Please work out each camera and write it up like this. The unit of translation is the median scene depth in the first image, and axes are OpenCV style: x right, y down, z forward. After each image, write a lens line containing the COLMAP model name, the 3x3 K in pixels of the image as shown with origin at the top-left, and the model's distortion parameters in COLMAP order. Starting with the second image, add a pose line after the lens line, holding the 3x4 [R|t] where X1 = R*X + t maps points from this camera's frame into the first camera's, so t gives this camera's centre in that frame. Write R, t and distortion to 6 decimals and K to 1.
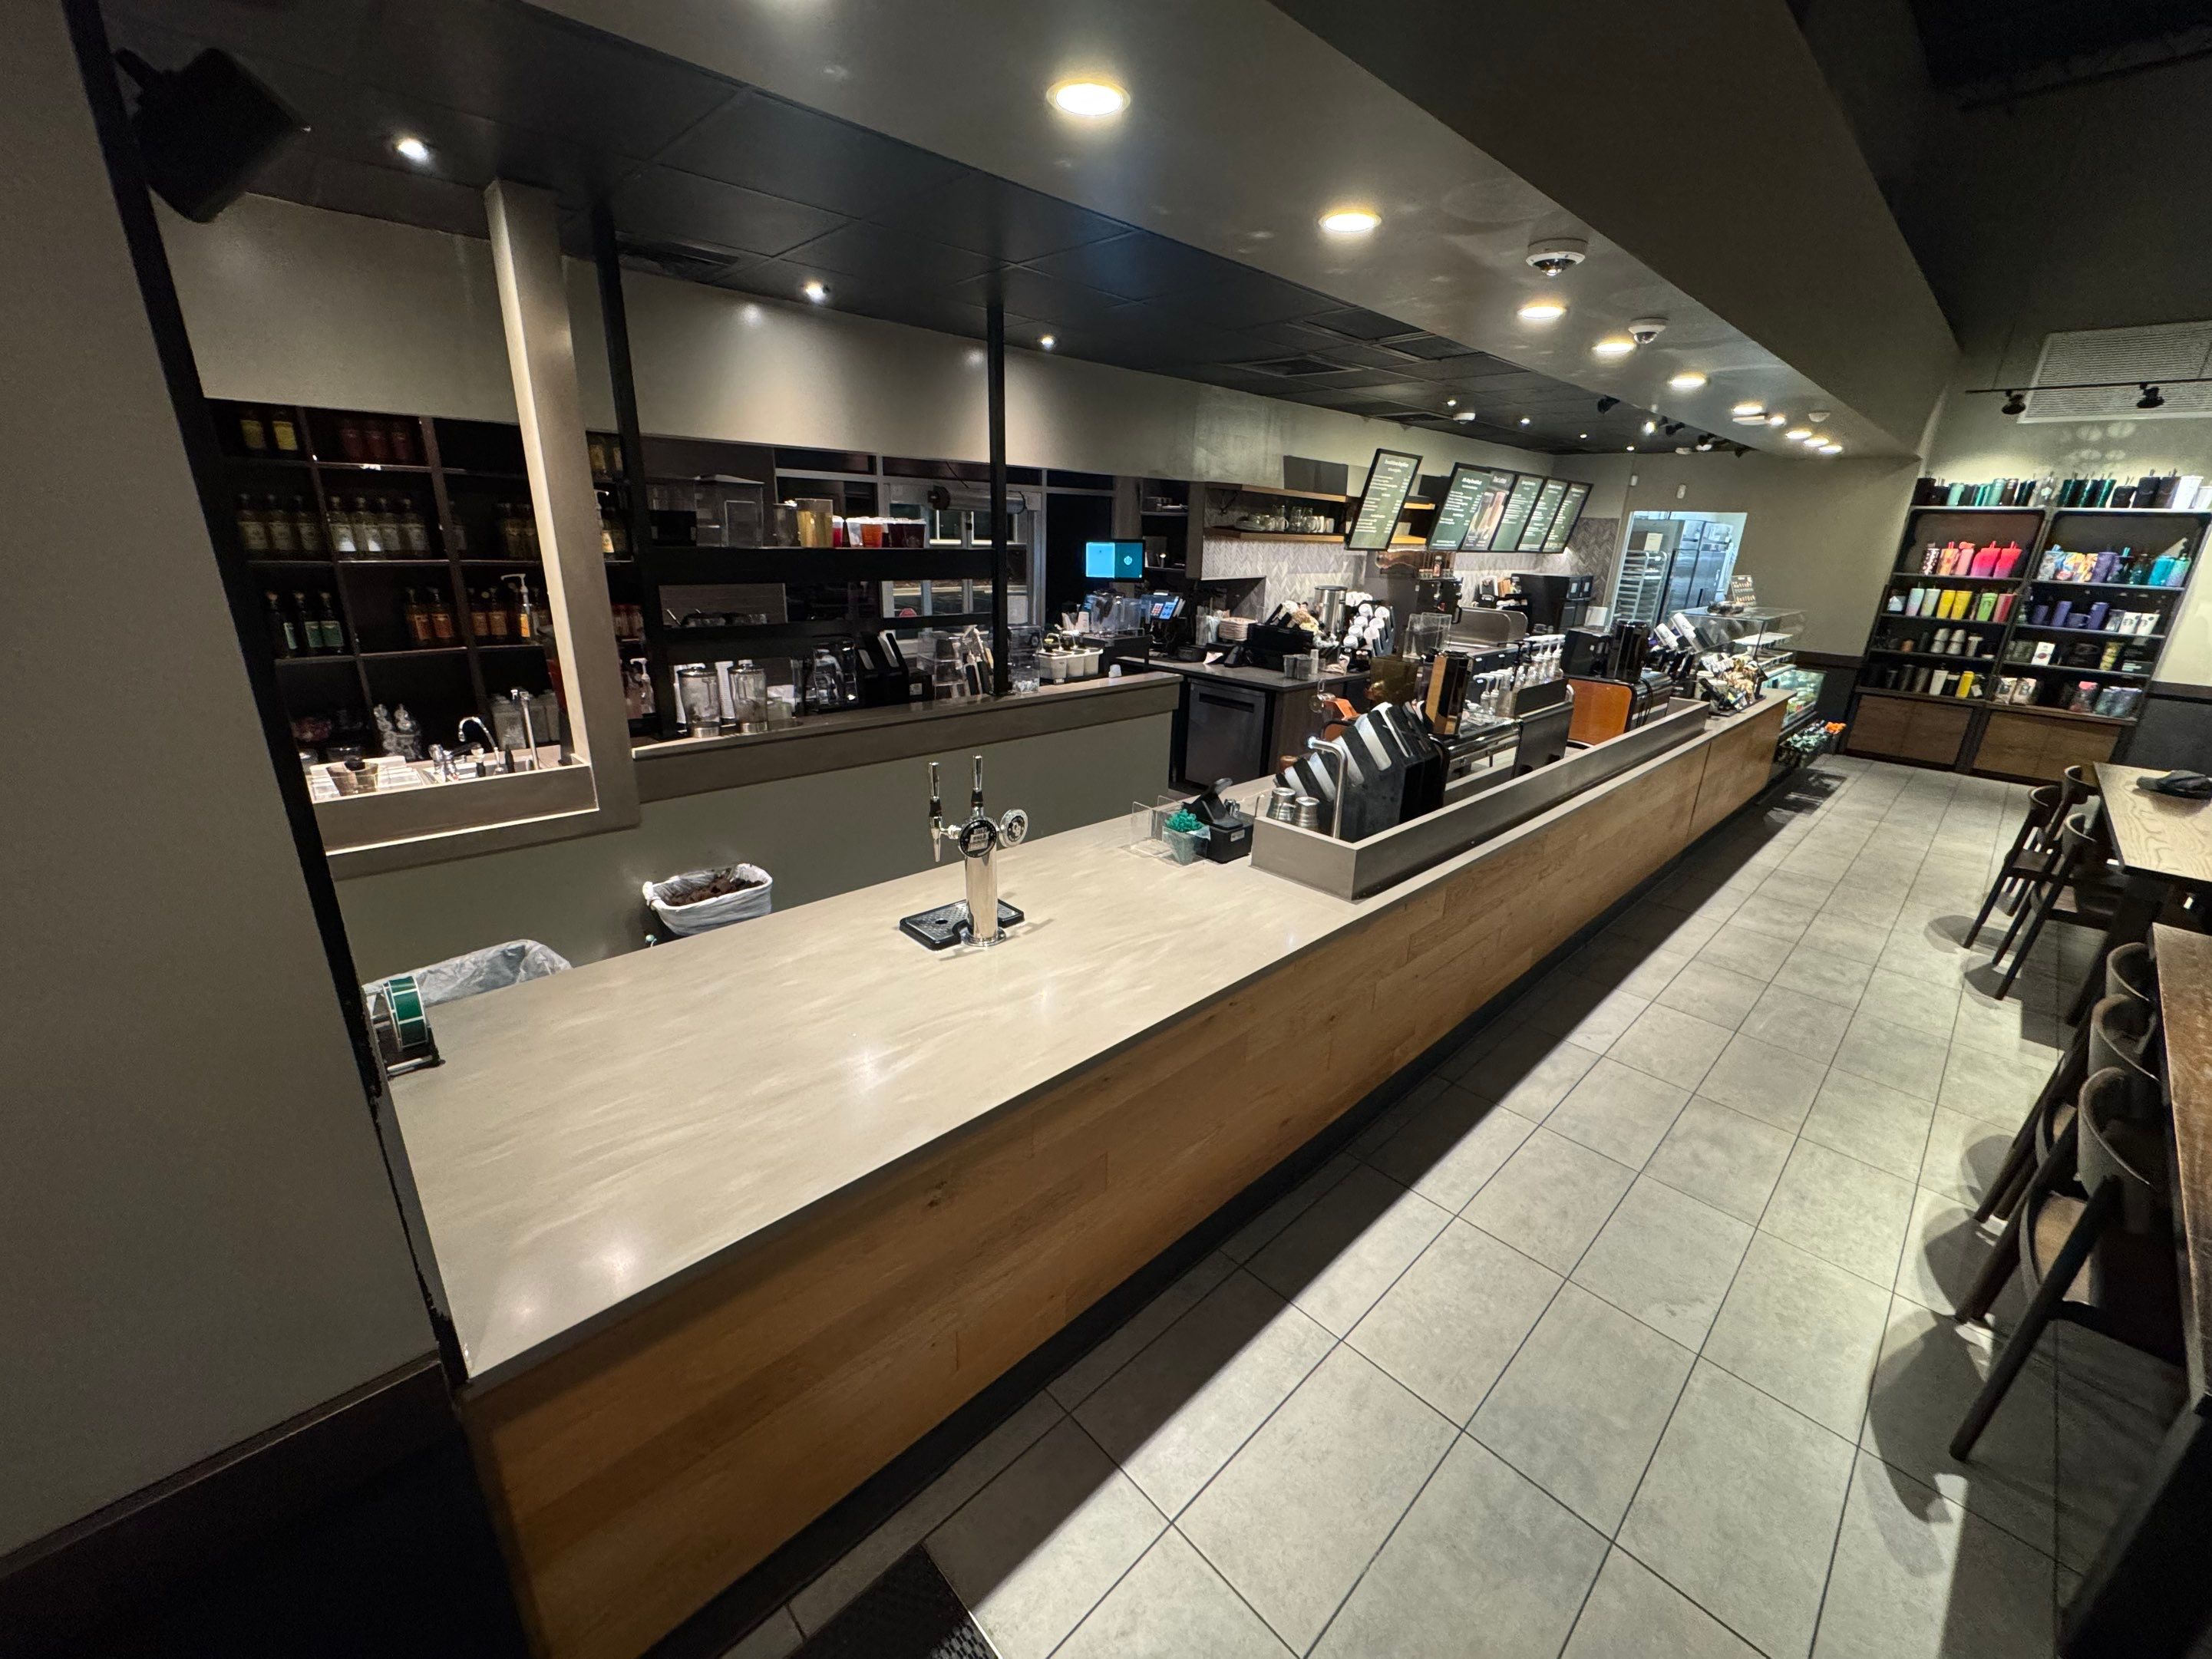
lens RADIAL K [[876.9, 0, 1106.0], [0, 876.9, 829.5], [0, 0, 1]] dist [-0.002726, 0.000169]
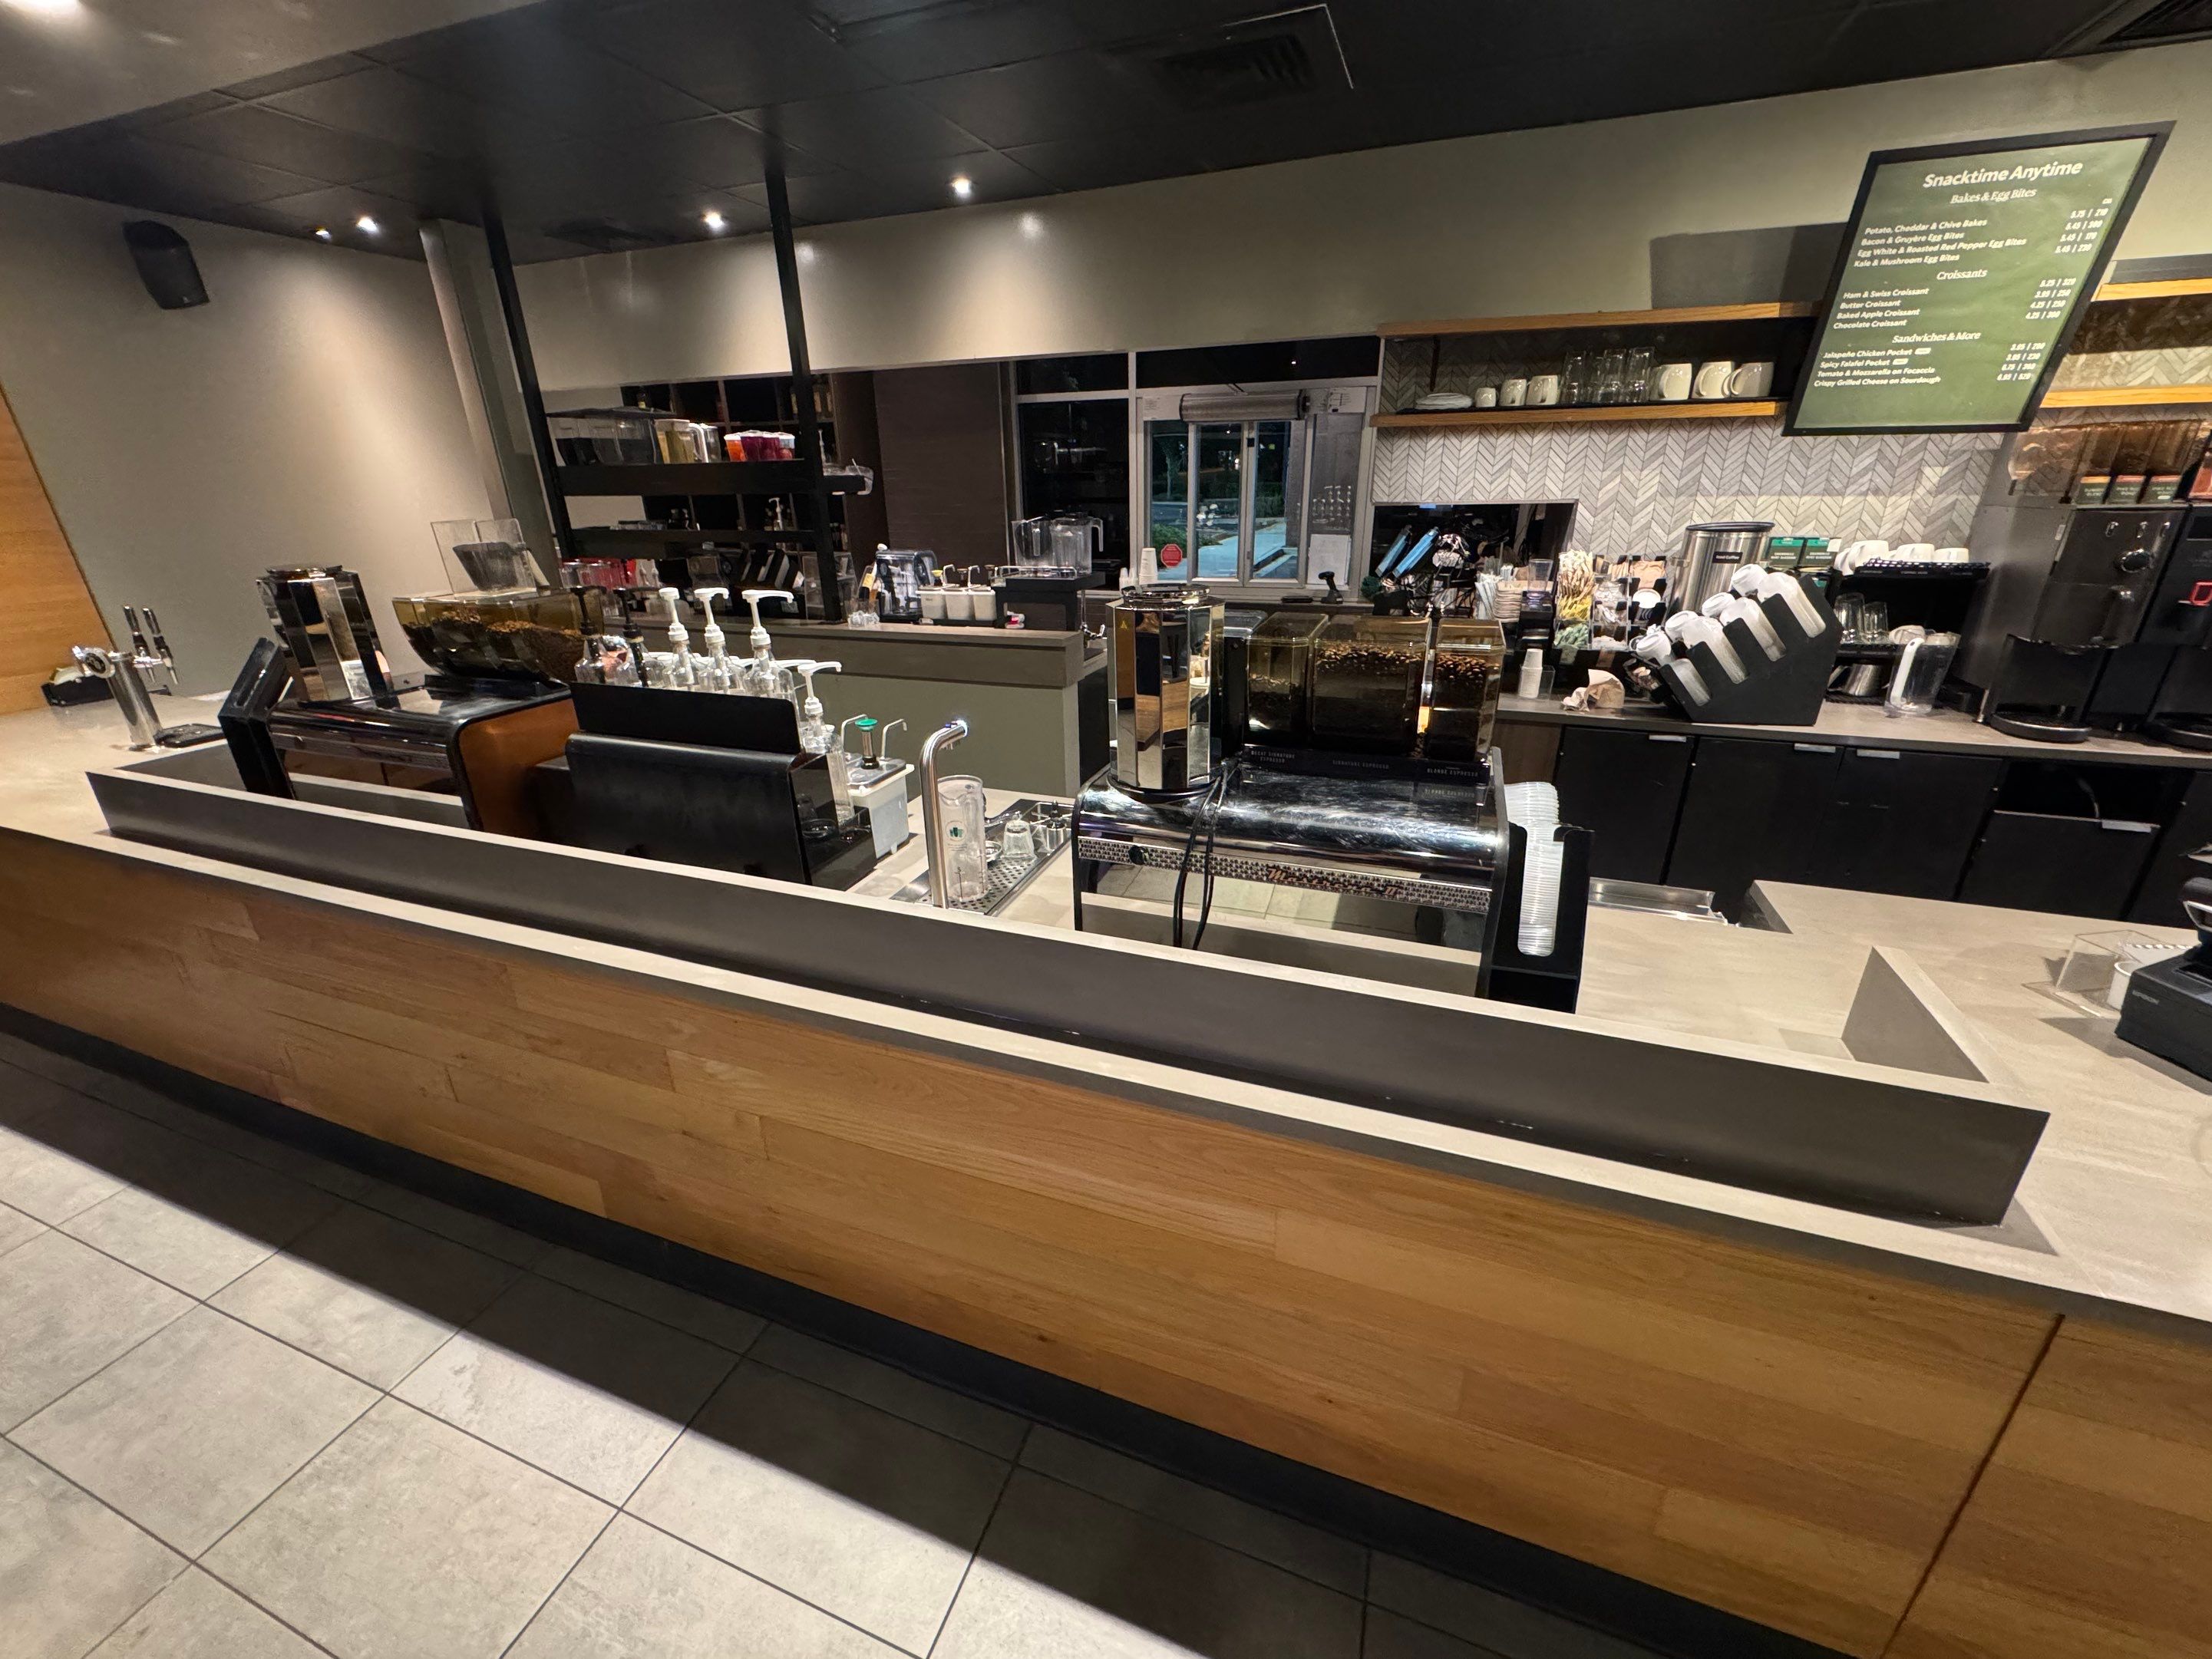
lens RADIAL K [[876.9, 0, 1106.0], [0, 876.9, 829.5], [0, 0, 1]] dist [-0.002726, 0.000169]
pose [[0.432069, 0.301997, -0.849773, 0.724741], [-0.268935, 0.942540, 0.198224, -0.178856], [0.860808, 0.142888, 0.488460, 0.711473]]
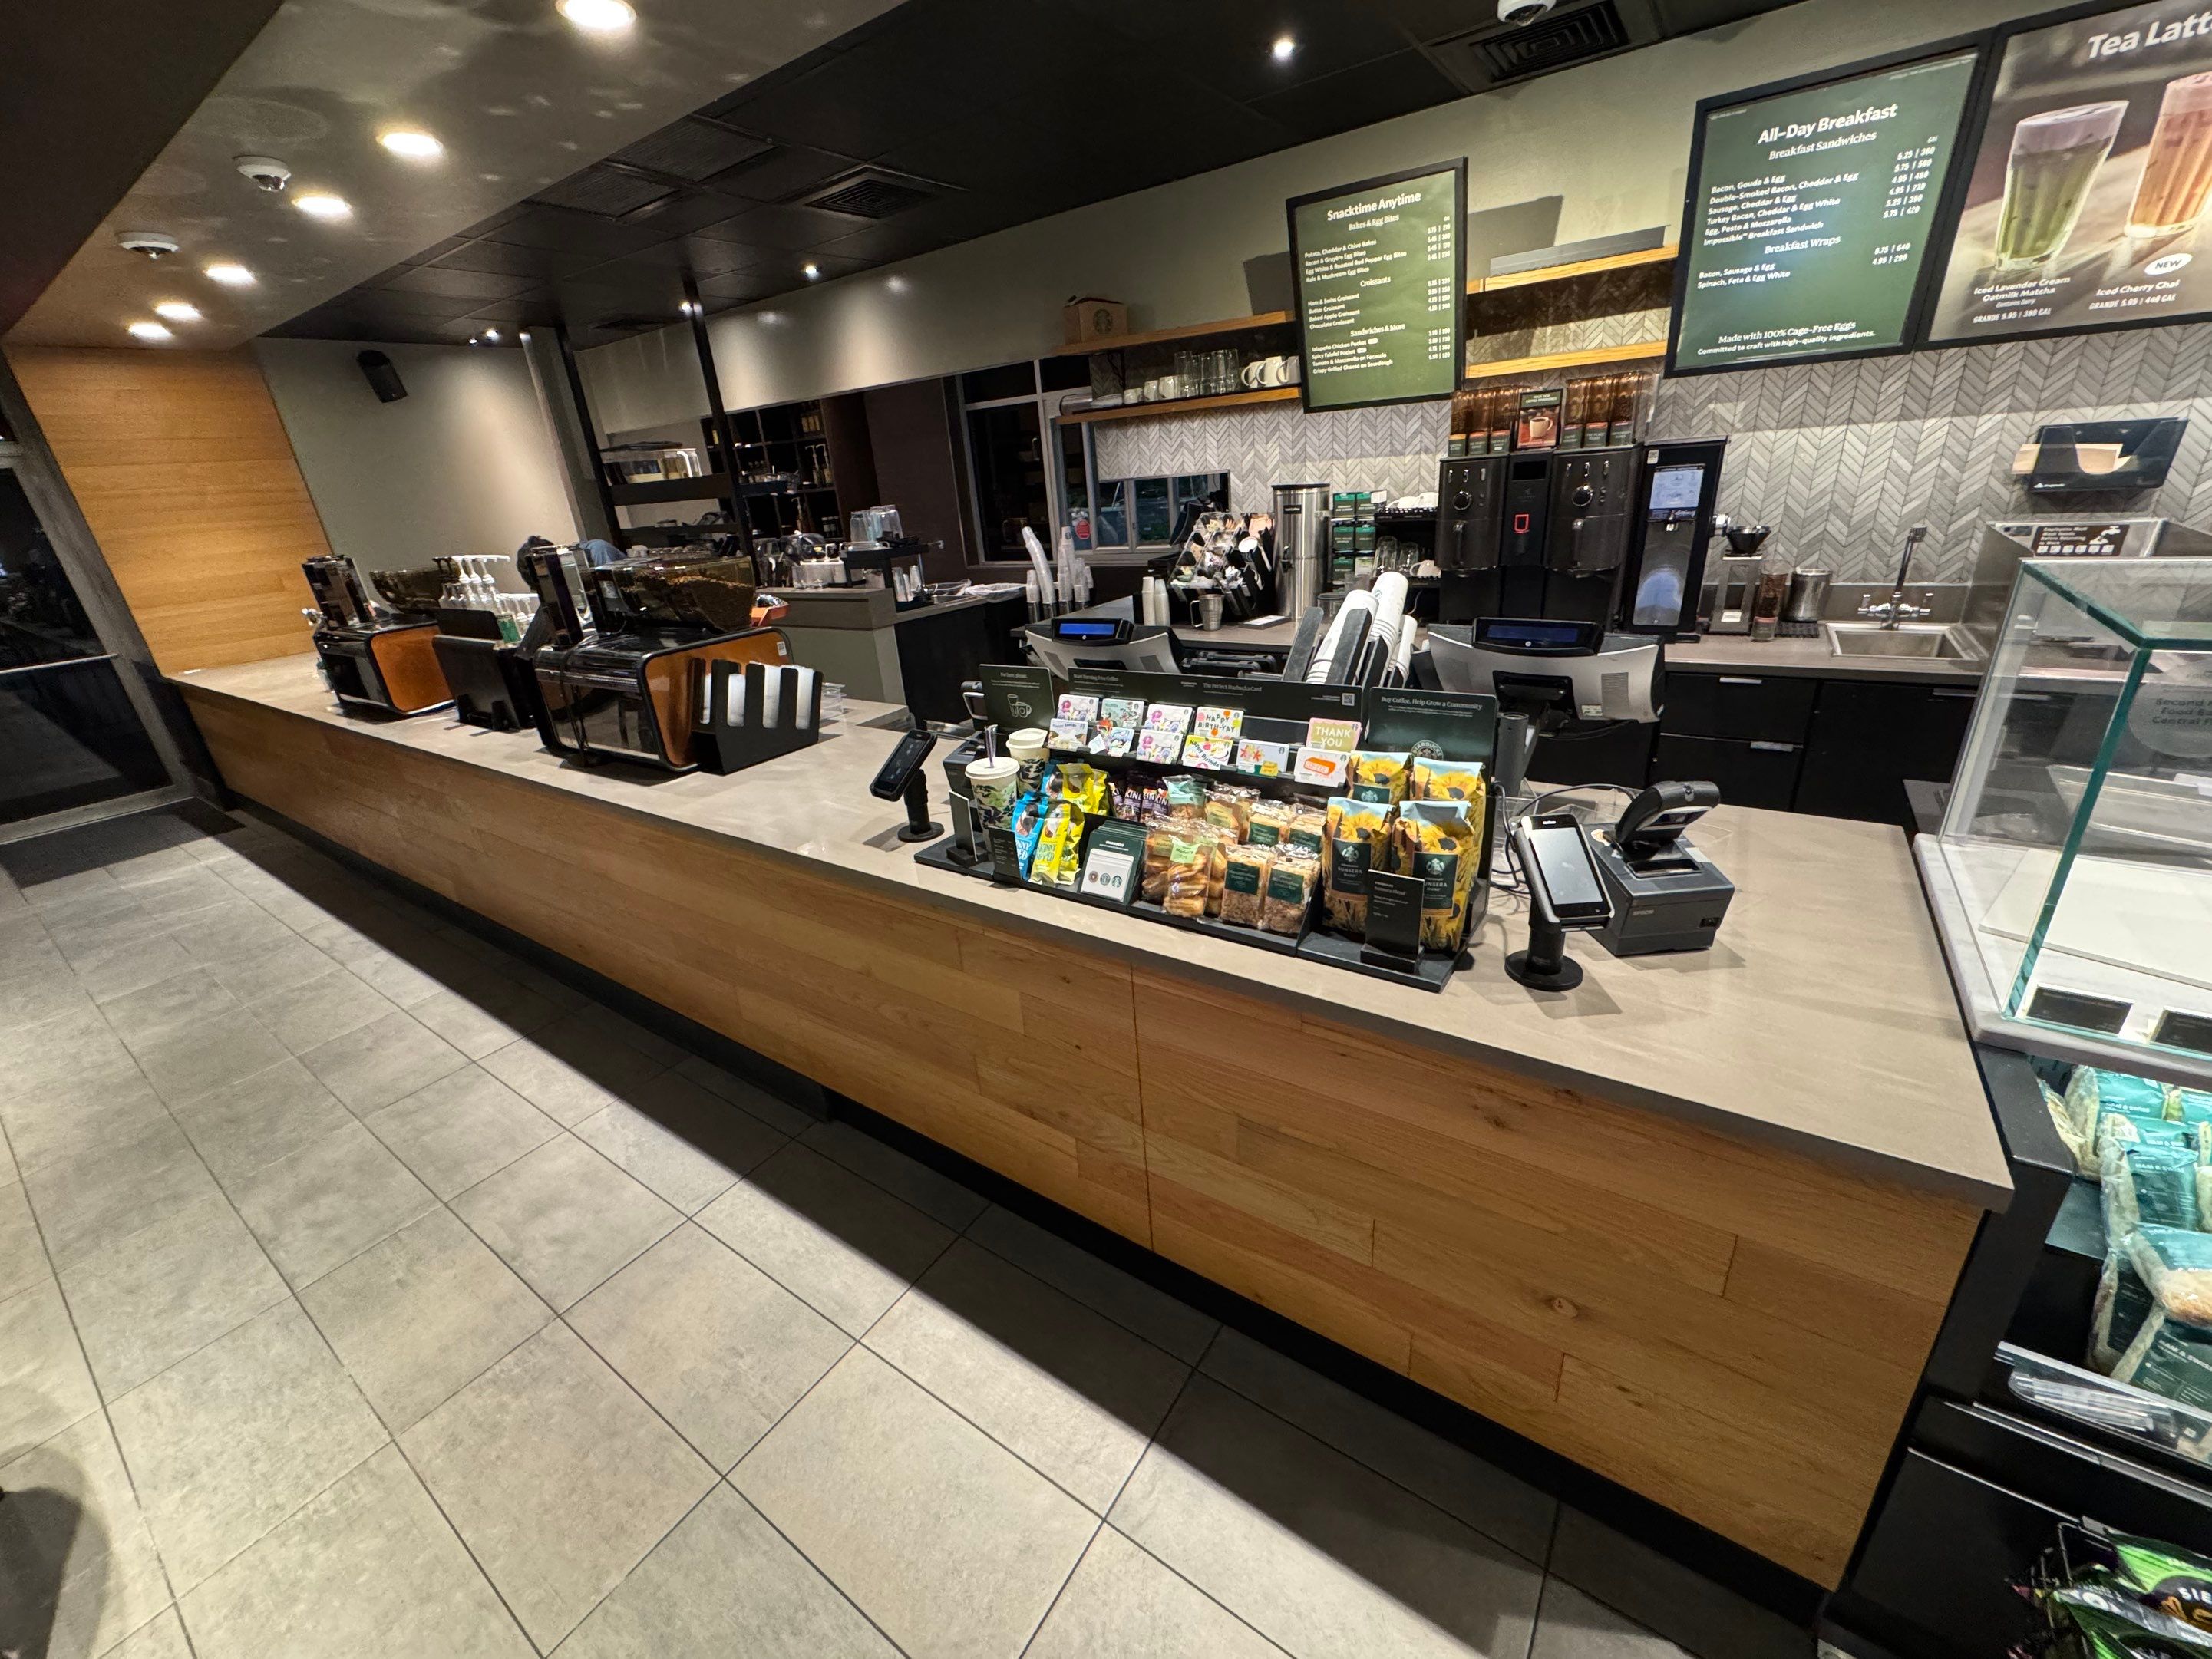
lens RADIAL K [[876.9, 0, 1106.0], [0, 876.9, 829.5], [0, 0, 1]] dist [-0.002726, 0.000169]
pose [[0.195007, 0.331375, -0.923126, 1.098320], [-0.245261, 0.927769, 0.281232, -0.268701], [0.949642, 0.171564, 0.262195, 1.039979]]
